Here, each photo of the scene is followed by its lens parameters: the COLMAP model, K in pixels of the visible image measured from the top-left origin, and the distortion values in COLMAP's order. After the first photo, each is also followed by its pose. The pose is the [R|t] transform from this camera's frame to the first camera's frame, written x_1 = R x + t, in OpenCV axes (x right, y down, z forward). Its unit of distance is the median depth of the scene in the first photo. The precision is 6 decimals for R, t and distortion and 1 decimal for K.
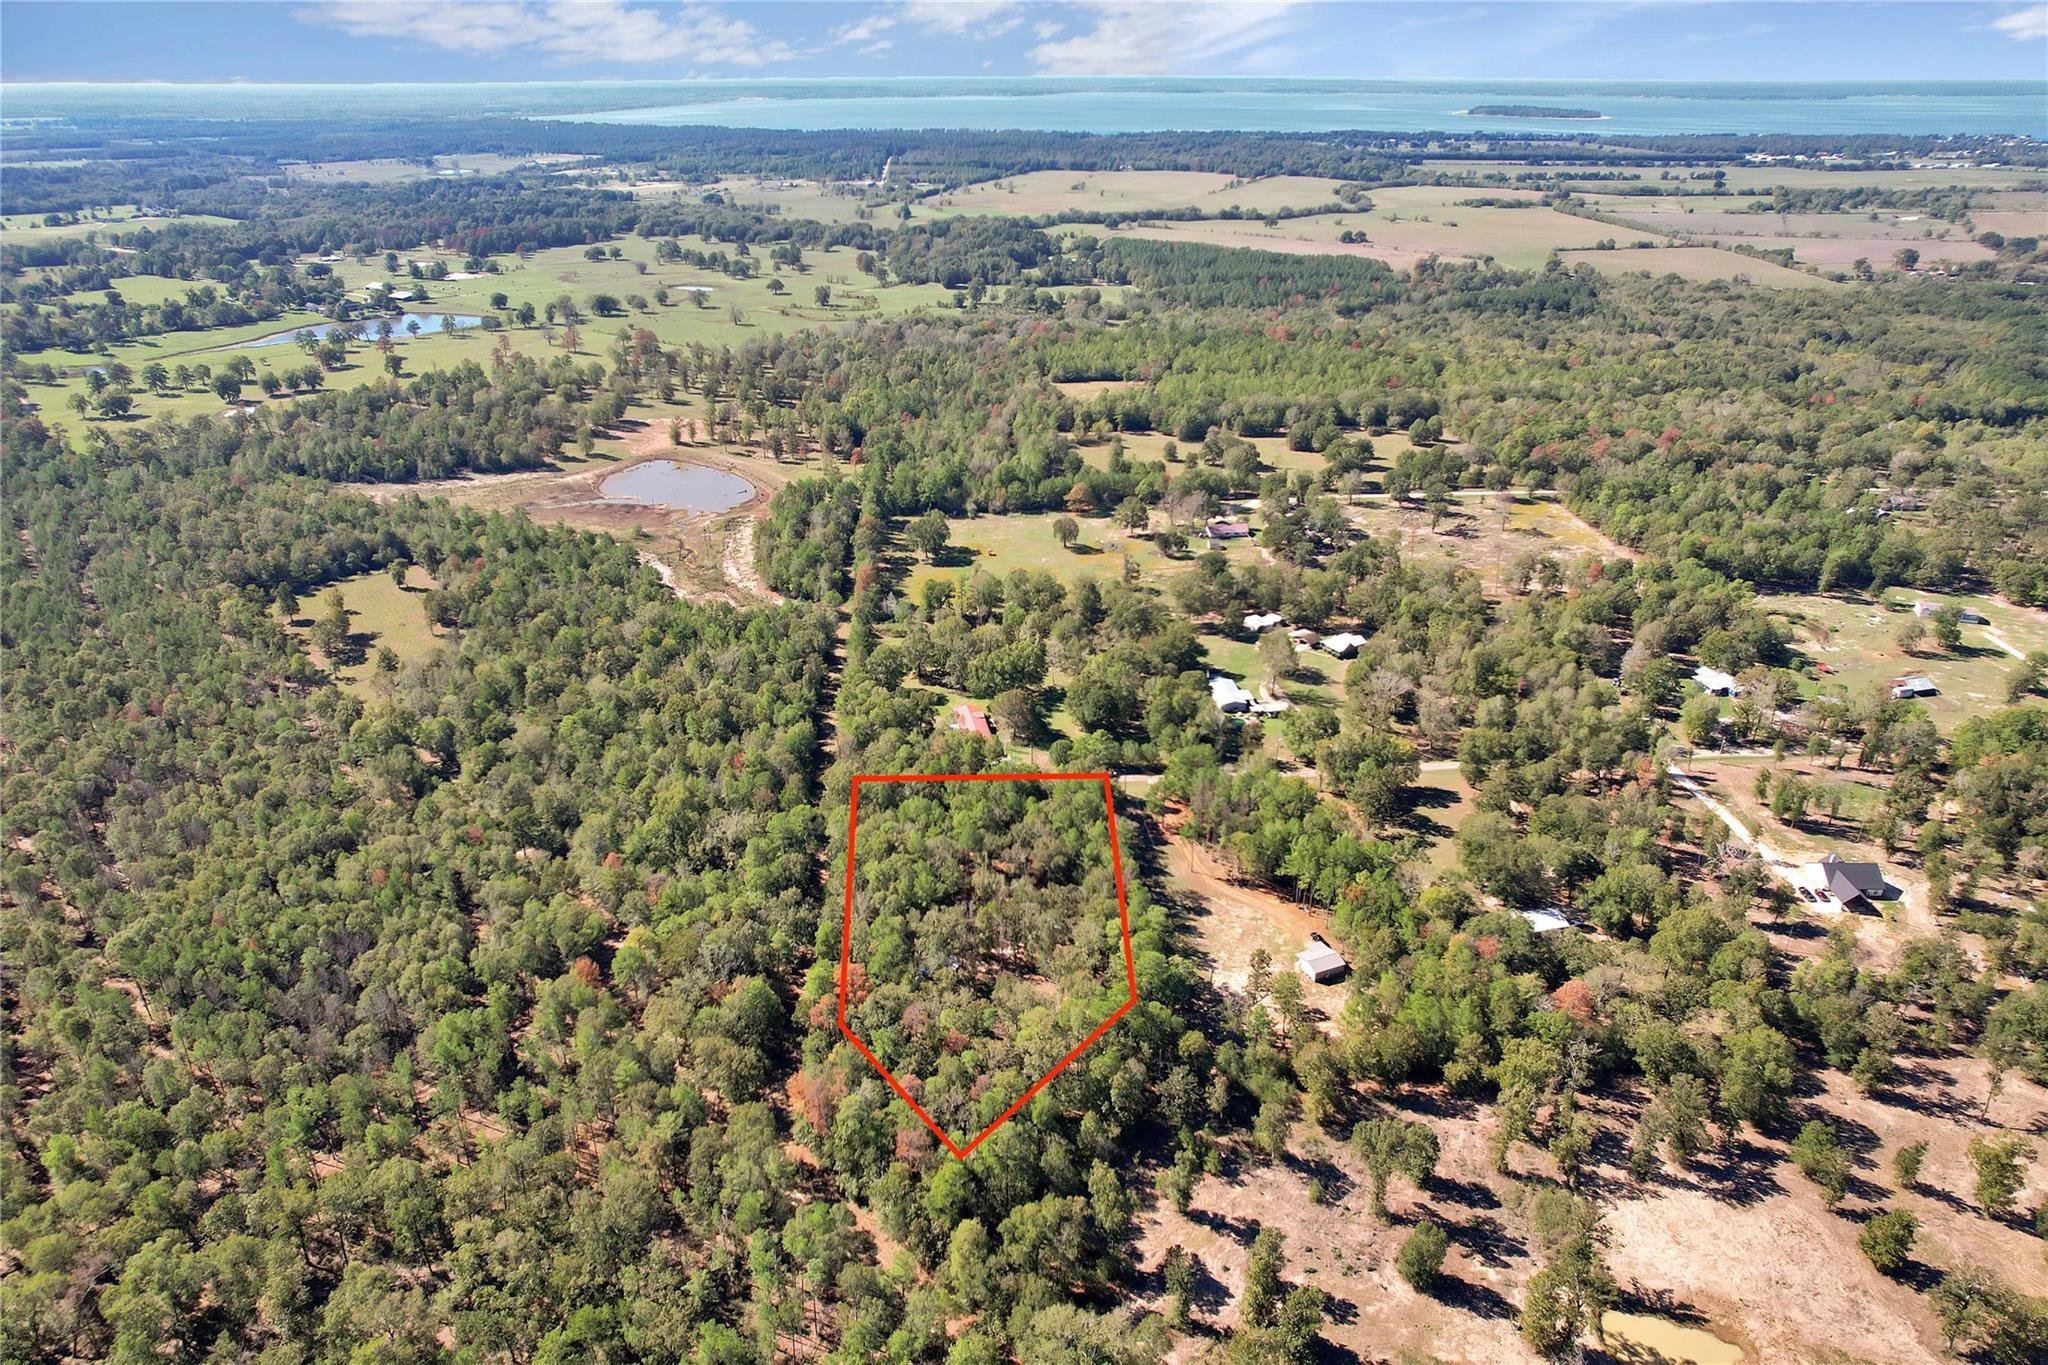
lens RADIAL K [[1308.9, 0, 1043.2], [0, 1308.9, 677.0], [0, 0, 1]] dist [-0.081951, 0.072861]
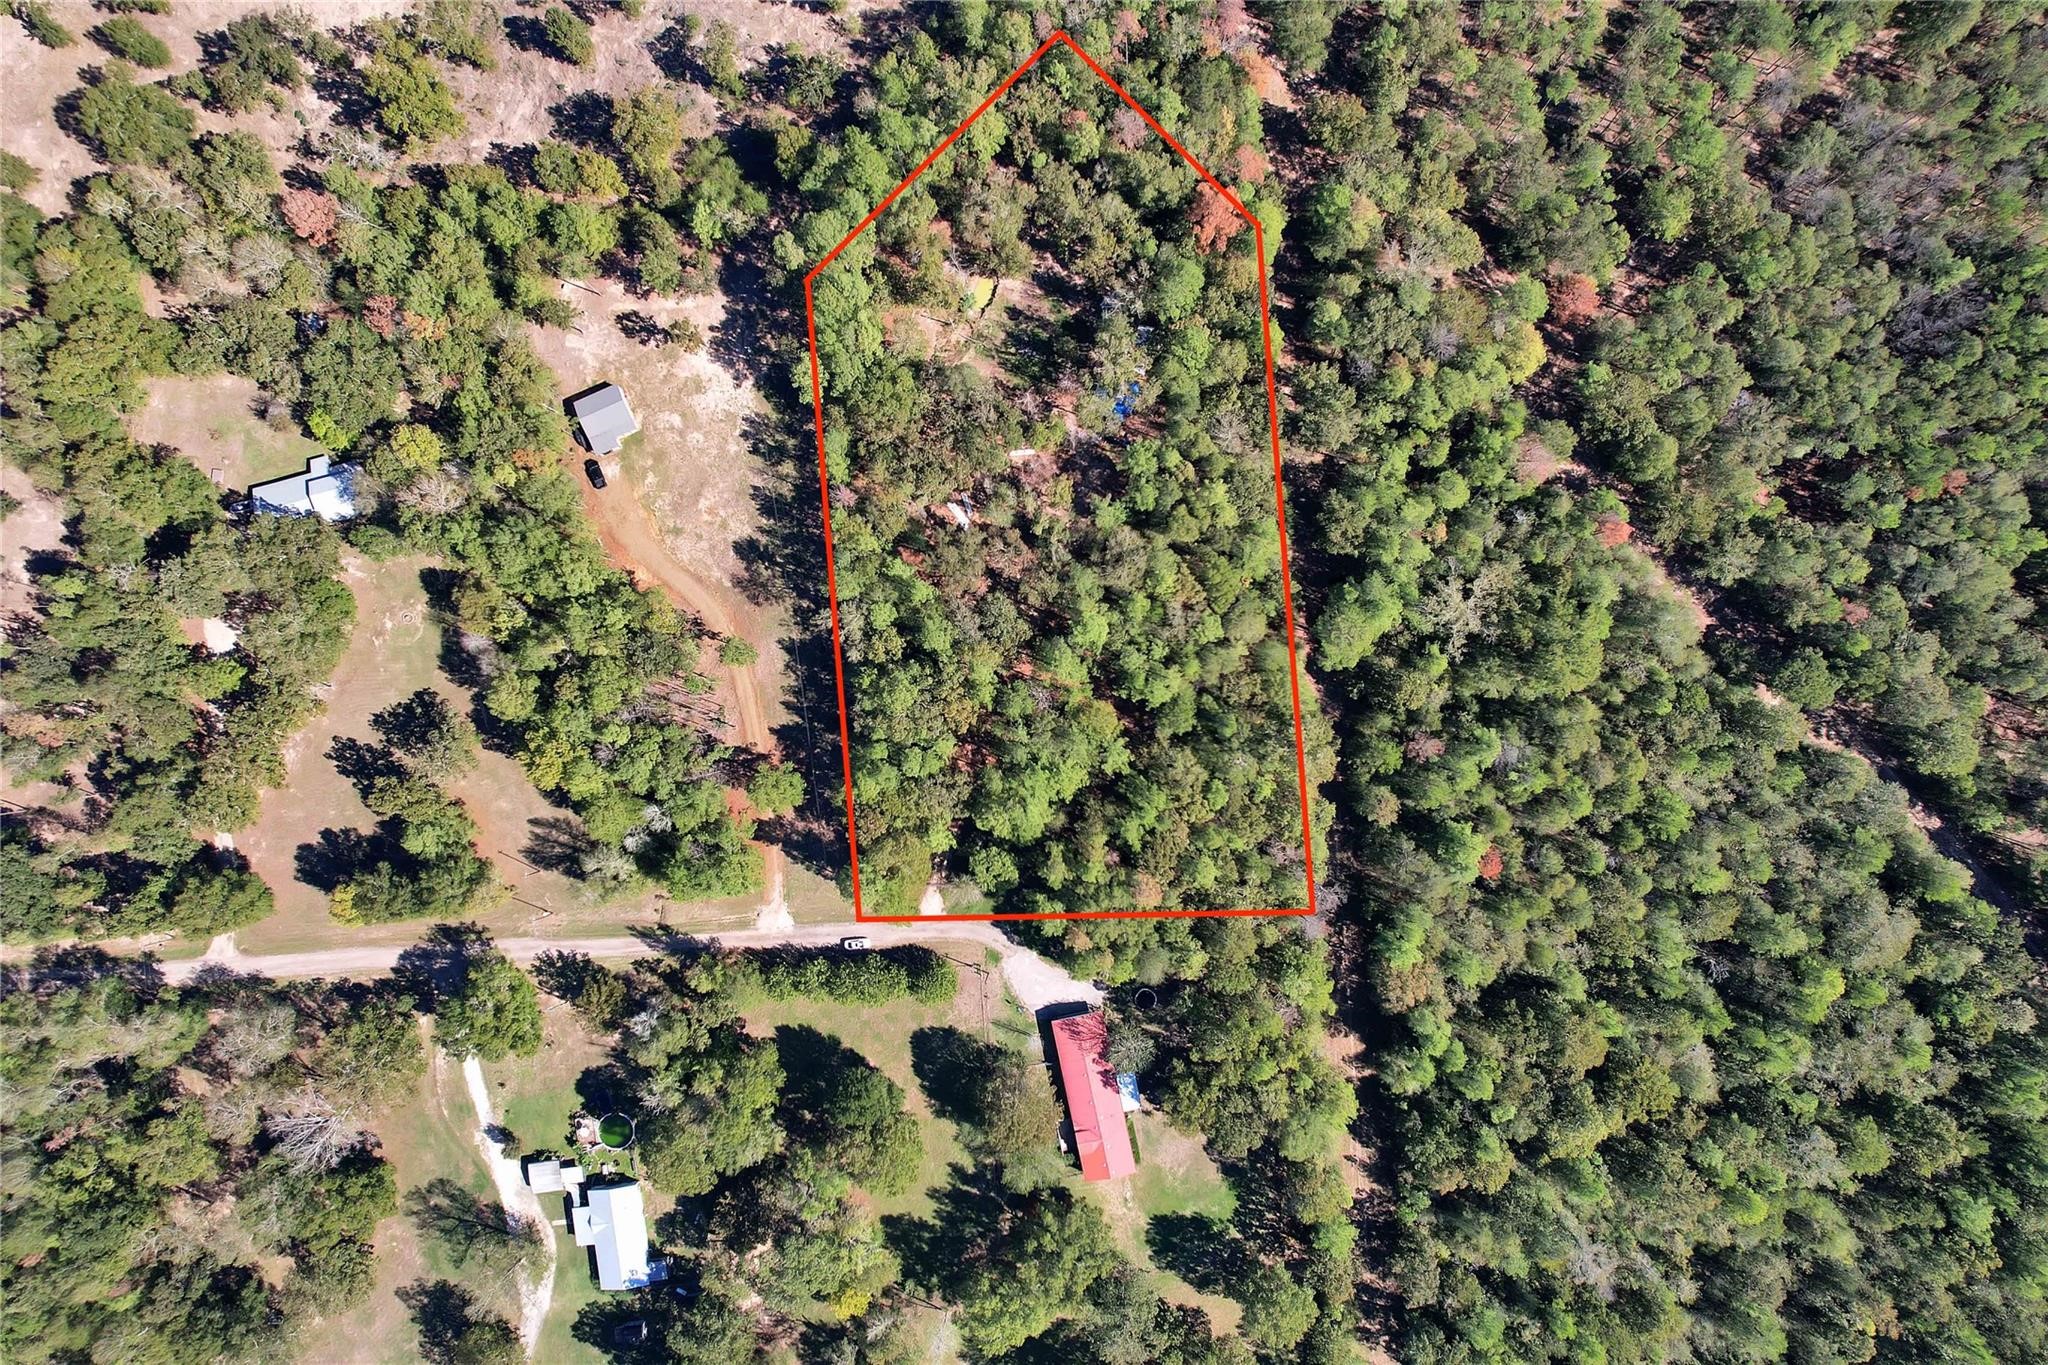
lens RADIAL K [[1308.9, 0, 1043.2], [0, 1308.9, 677.0], [0, 0, 1]] dist [-0.081951, 0.072861]
pose [[-0.999835, -0.013260, 0.012384, -0.025393], [0.016821, -0.421646, 0.906604, -0.258372], [-0.006800, 0.906663, 0.421800, 0.409488]]
